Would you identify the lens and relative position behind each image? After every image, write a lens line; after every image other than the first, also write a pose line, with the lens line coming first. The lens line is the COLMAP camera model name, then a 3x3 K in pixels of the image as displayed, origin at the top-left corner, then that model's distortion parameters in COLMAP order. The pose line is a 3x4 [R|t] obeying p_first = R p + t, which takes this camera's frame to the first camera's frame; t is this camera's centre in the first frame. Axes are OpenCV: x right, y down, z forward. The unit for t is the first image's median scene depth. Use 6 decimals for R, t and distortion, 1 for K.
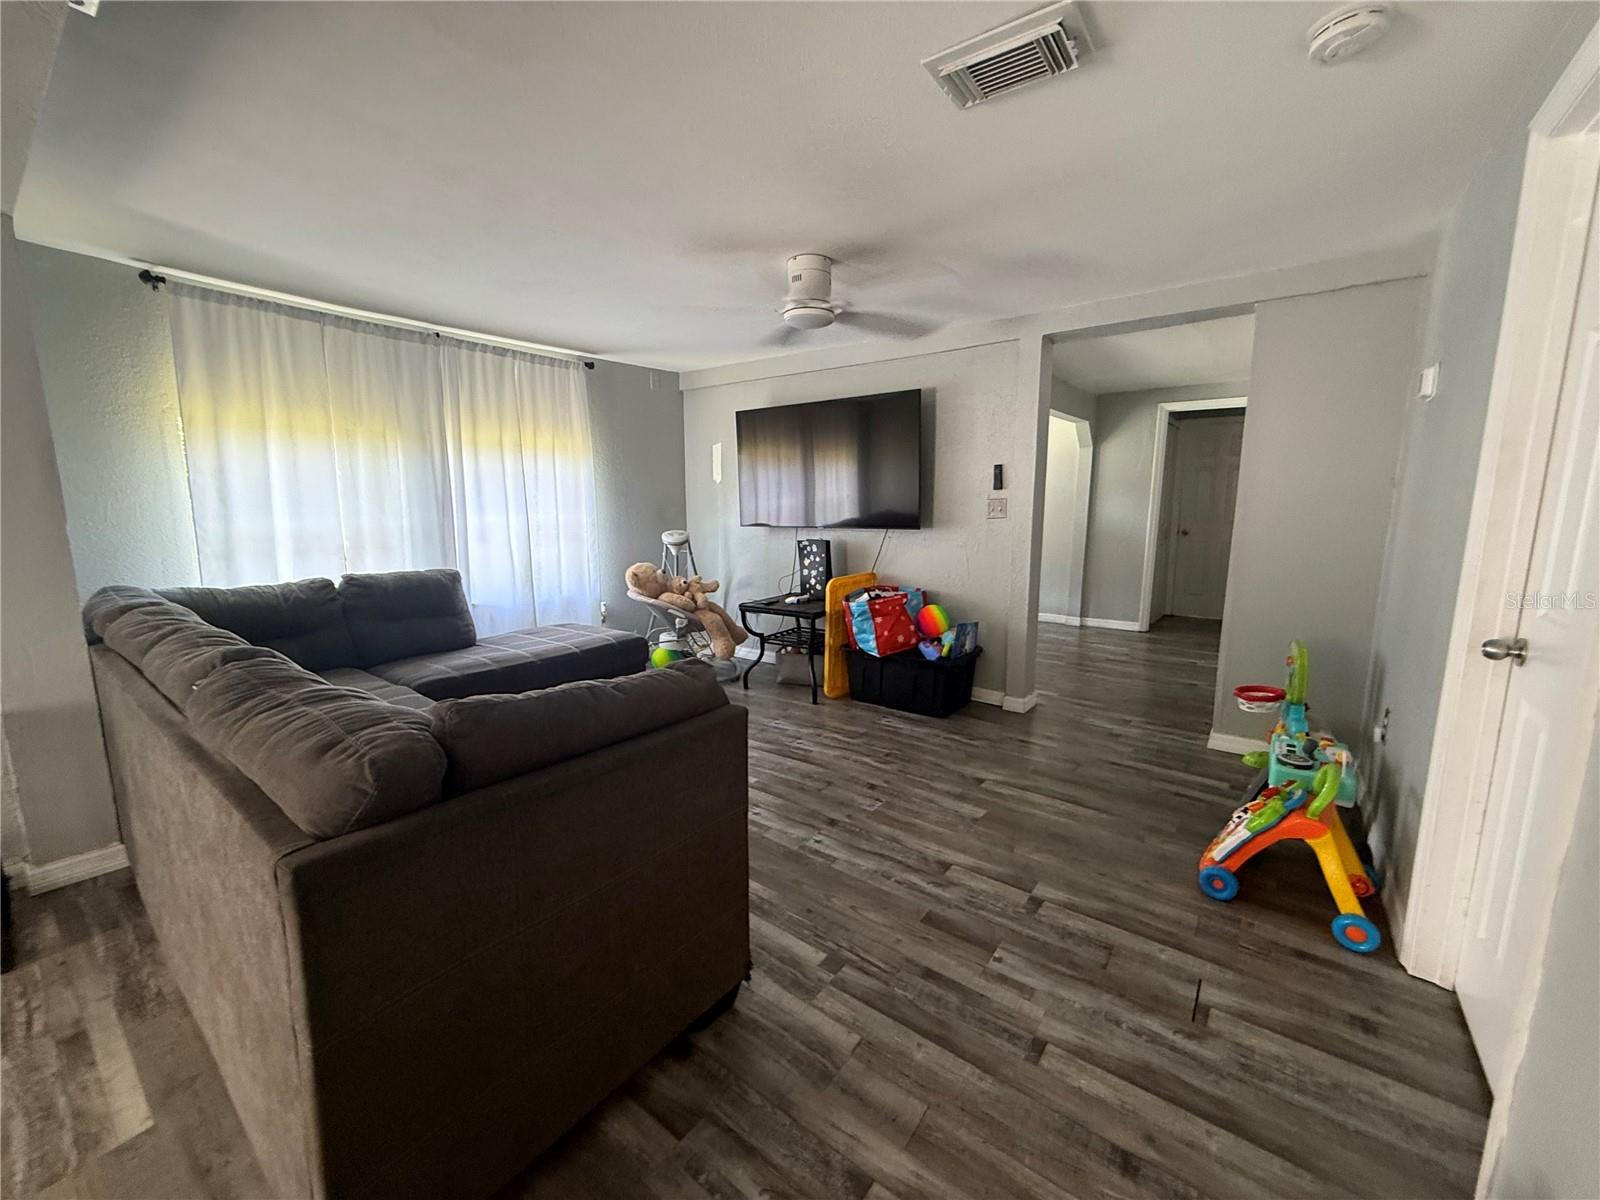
lens RADIAL K [[638.3, 0, 798.0], [0, 638.3, 596.9], [0, 0, 1]] dist [-0.000659, -0.000732]
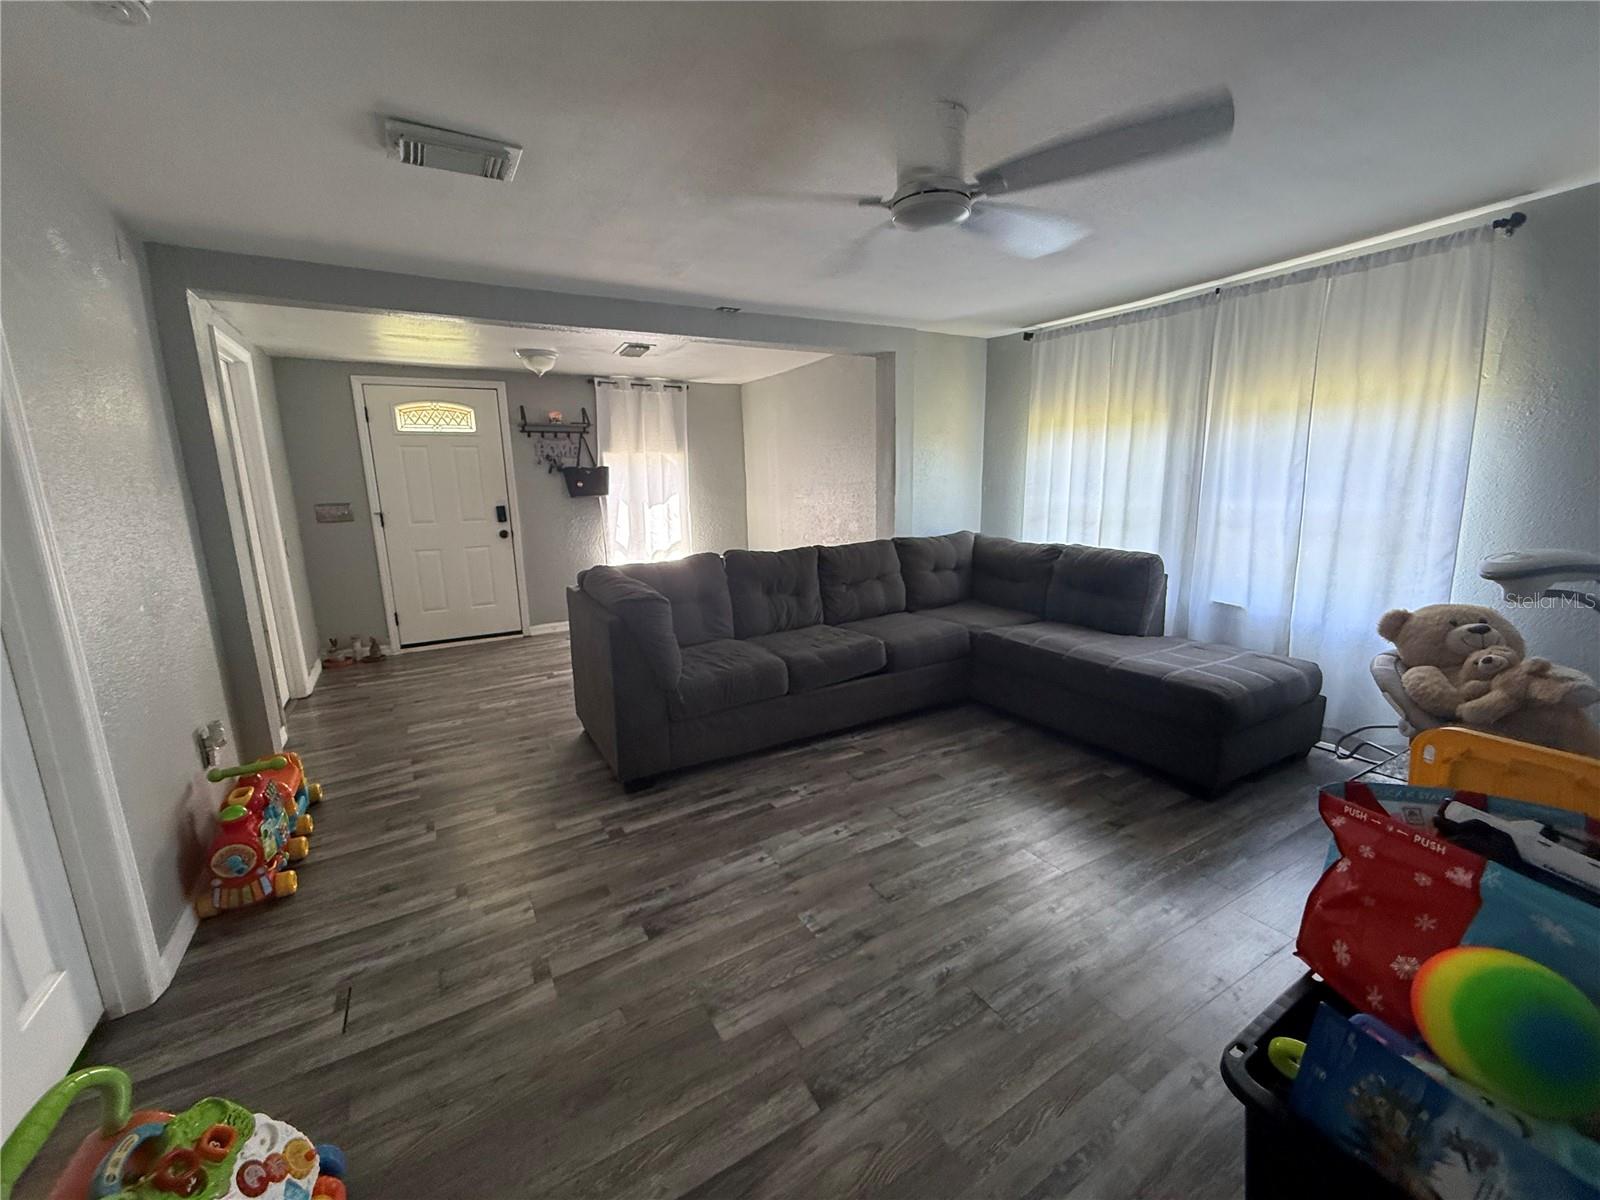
lens RADIAL K [[638.3, 0, 802.1], [0, 638.3, 597.8], [0, 0, 1]] dist [-0.000659, -0.000732]
pose [[-0.380942, 0.181756, -0.906558, 0.865908], [-0.116259, 0.963290, 0.241984, -0.245833], [0.917260, 0.197578, -0.345827, 1.418994]]
